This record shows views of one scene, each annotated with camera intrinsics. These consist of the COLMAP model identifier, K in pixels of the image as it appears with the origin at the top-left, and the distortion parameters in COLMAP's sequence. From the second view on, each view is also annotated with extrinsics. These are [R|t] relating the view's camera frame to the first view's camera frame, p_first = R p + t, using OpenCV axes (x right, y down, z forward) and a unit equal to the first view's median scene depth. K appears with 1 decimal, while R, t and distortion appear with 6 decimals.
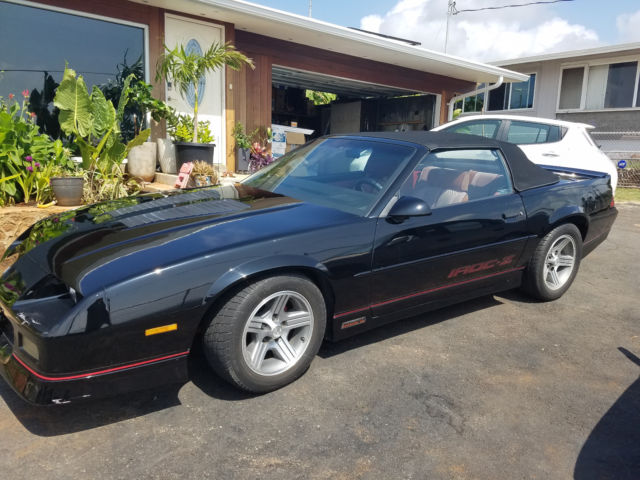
lens RADIAL K [[538.2, 0, 320.0], [0, 538.2, 240.0], [0, 0, 1]] dist [0.147203, -0.287350]
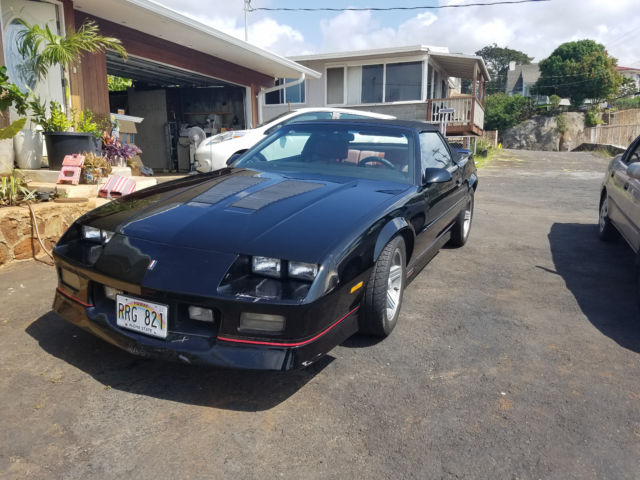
lens RADIAL K [[553.6, 0, 302.7], [0, 553.6, 238.4], [0, 0, 1]] dist [0.278147, -0.545671]
pose [[0.843724, -0.109708, 0.525447, -0.323376], [0.106641, 0.993637, 0.036225, -0.000088], [-0.526078, 0.025471, 0.850055, 0.010099]]
